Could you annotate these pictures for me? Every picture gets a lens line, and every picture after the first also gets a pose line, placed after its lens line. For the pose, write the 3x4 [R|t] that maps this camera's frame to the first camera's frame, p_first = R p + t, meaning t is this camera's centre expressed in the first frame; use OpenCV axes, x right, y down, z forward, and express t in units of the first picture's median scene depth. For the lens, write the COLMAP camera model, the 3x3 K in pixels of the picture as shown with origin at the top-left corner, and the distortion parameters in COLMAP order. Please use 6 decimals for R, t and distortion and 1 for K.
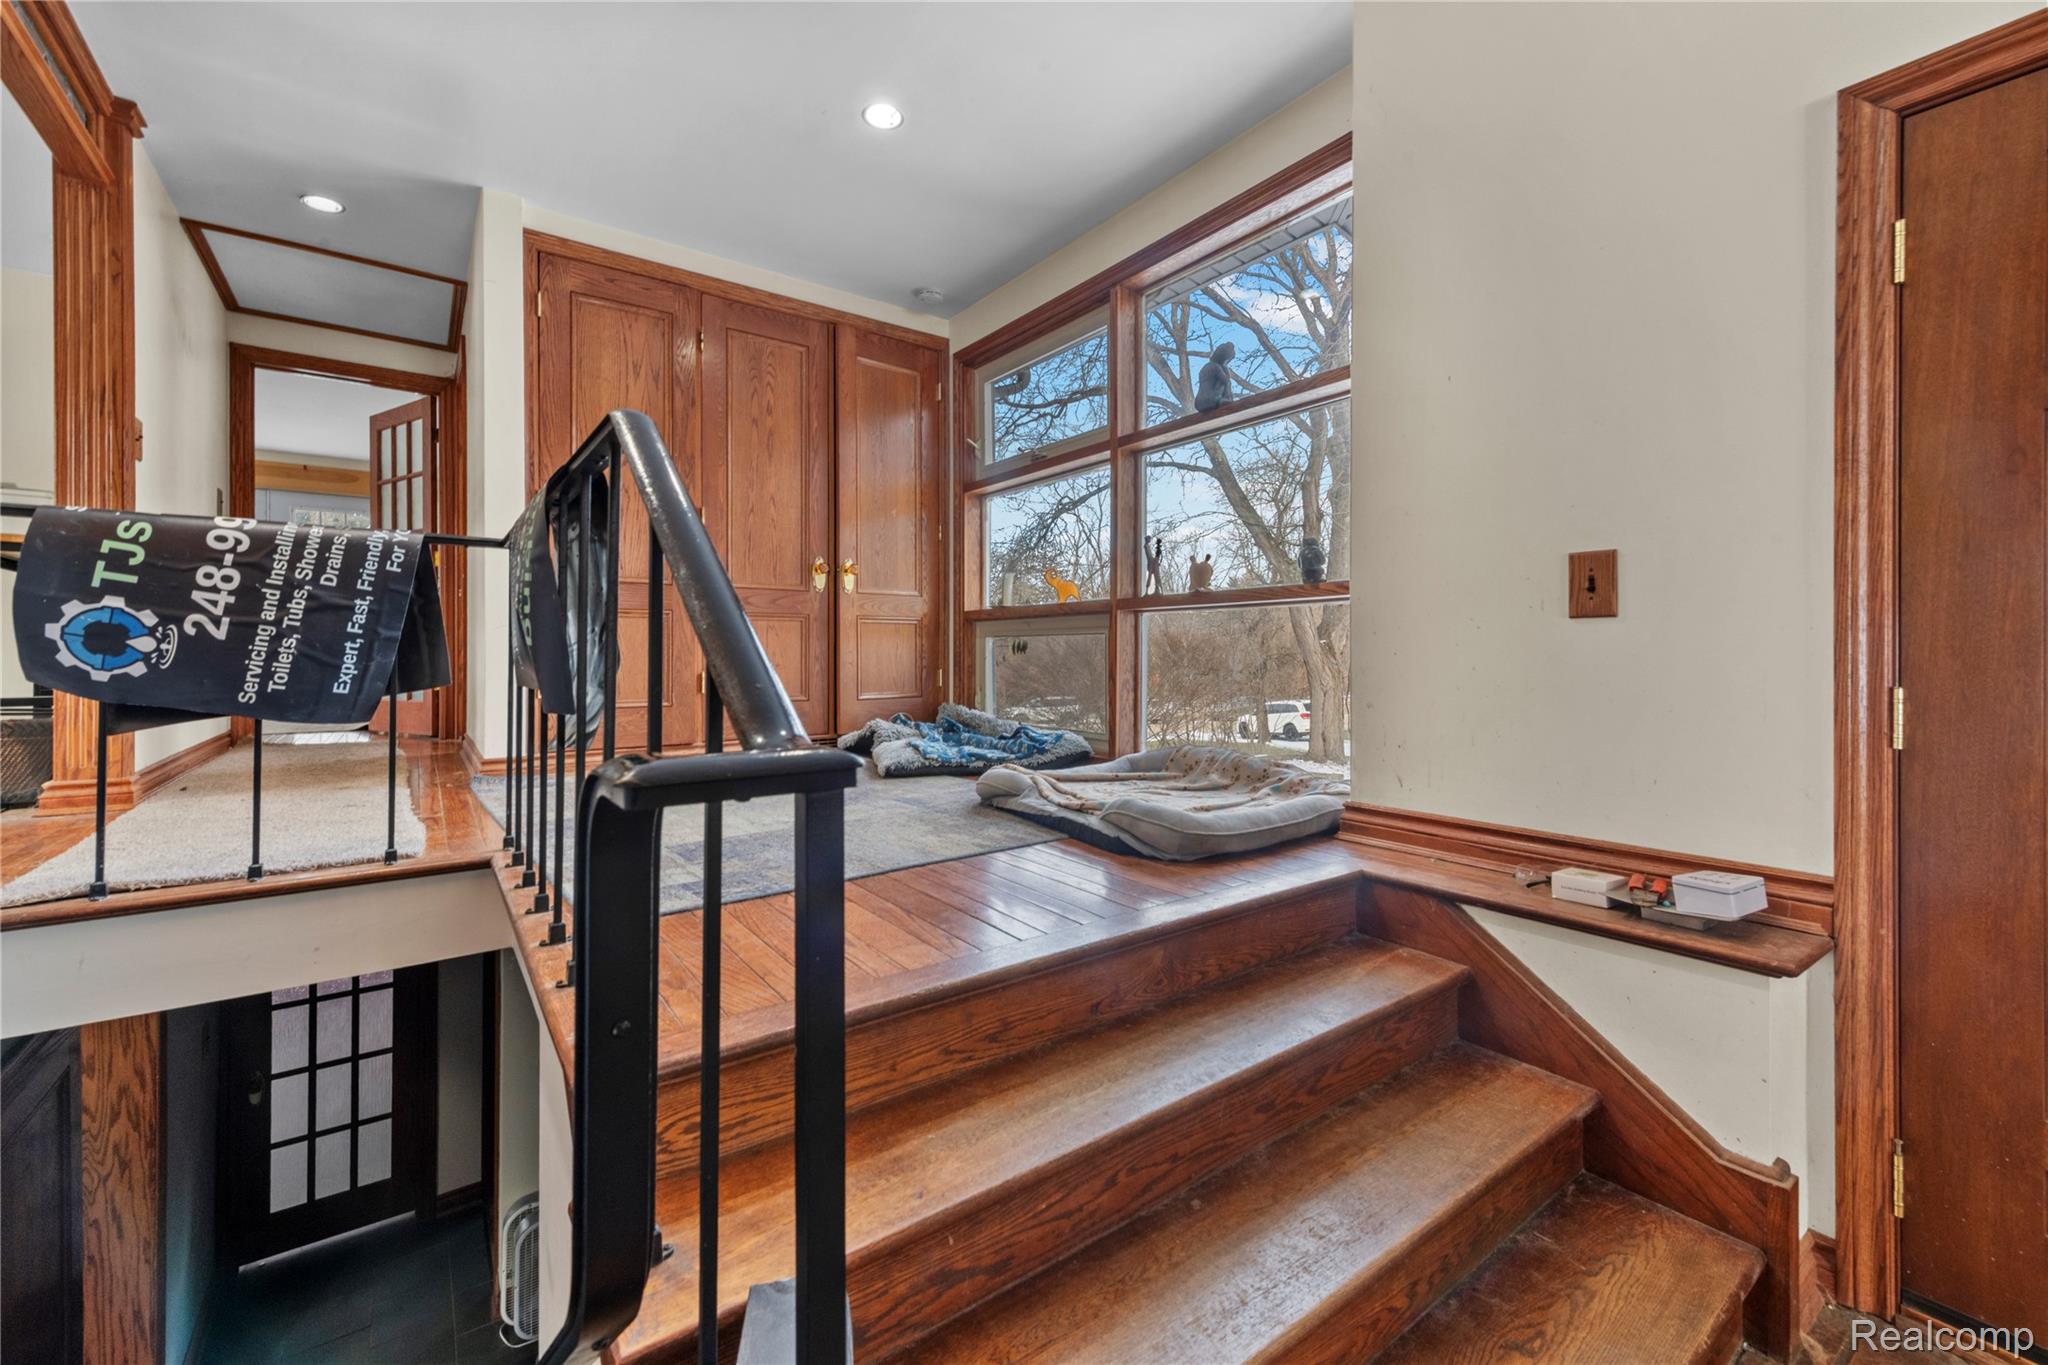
lens RADIAL K [[823.9, 0, 1023.4], [0, 823.9, 653.5], [0, 0, 1]] dist [0.001727, 0.000188]
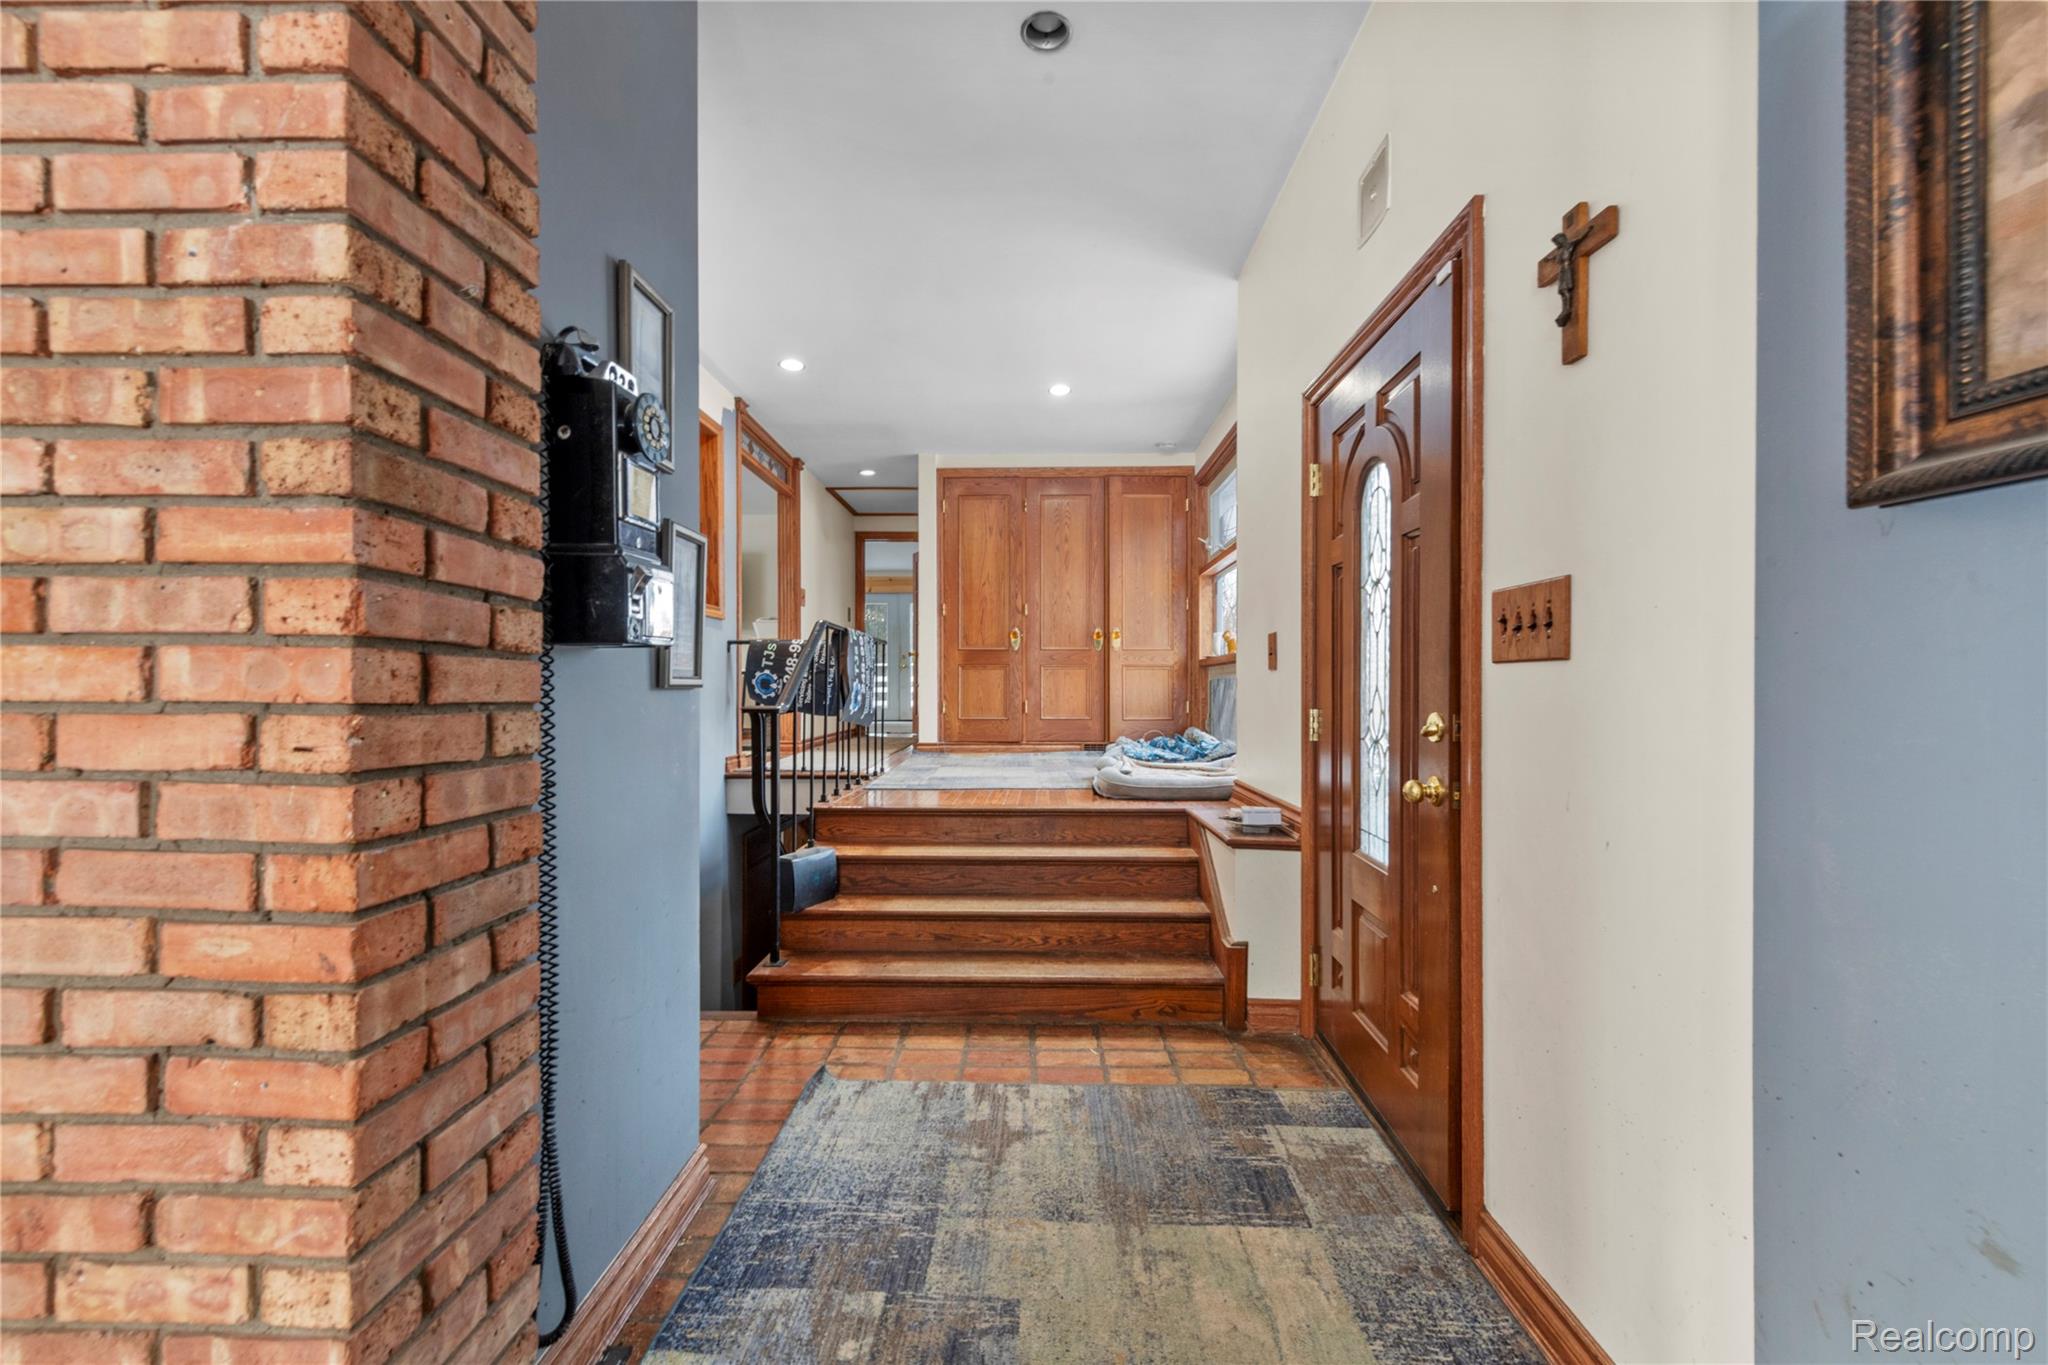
lens RADIAL K [[827.2, 0, 1035.4], [0, 827.2, 687.5], [0, 0, 1]] dist [0.000947, 0.000149]
pose [[0.796022, -0.001272, -0.605267, 0.677181], [-0.000071, 0.999998, -0.002195, 0.000296], [0.605268, 0.001791, 0.796020, -0.360651]]
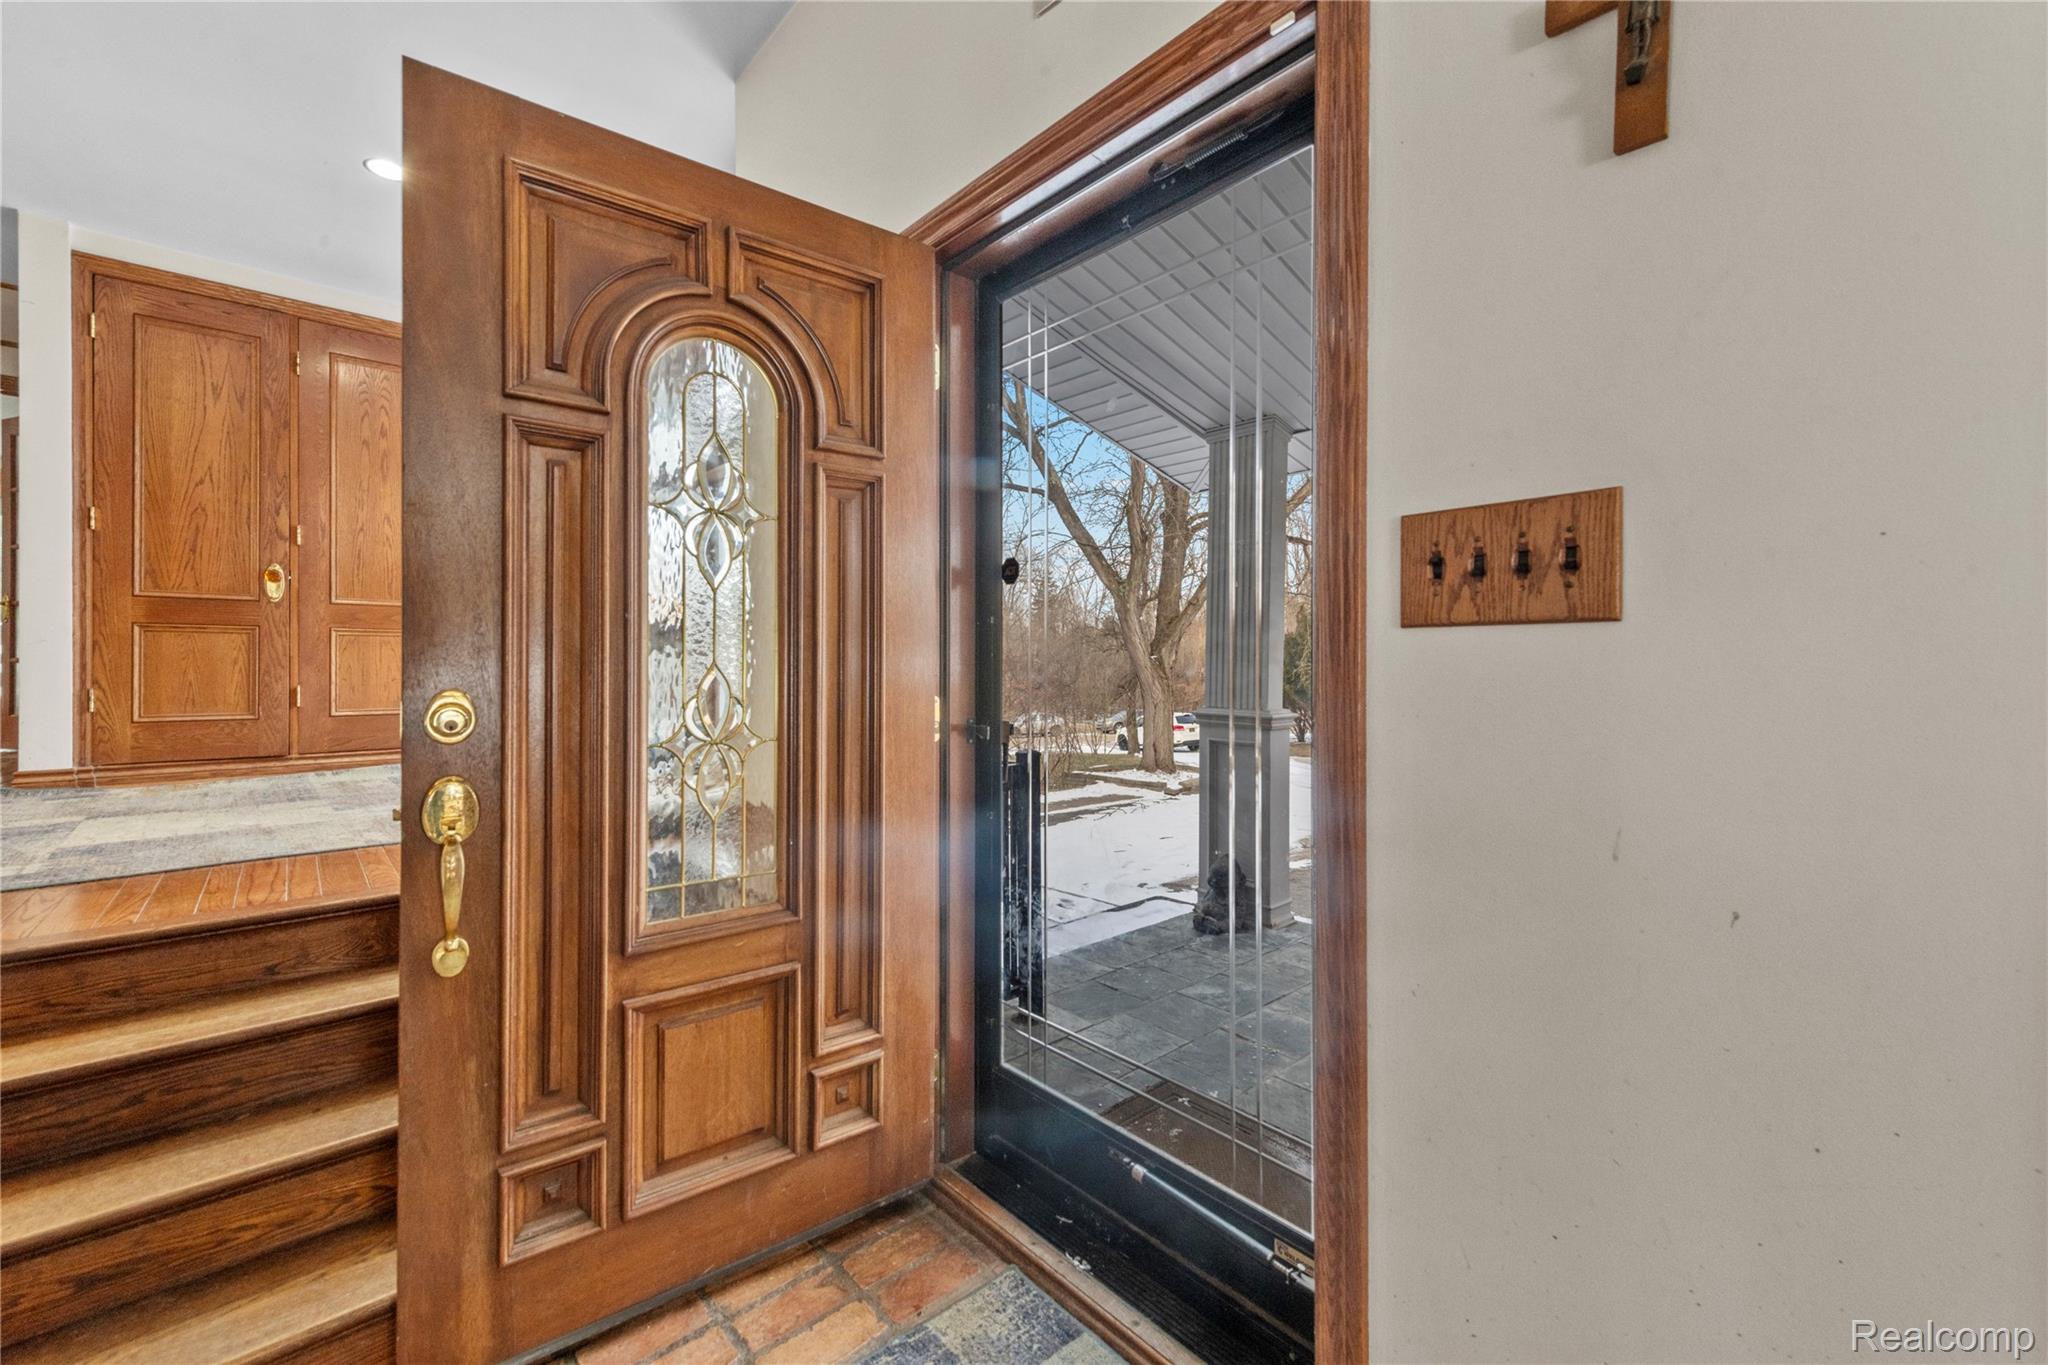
lens RADIAL K [[817.5, 0, 1023.4], [0, 817.5, 665.5], [0, 0, 1]] dist [0.001005, 0.000480]
pose [[0.995513, 0.001052, 0.094620, 0.426334], [-0.000725, 0.999994, -0.003489, 0.000531], [-0.094623, 0.003405, 0.995507, -0.108451]]
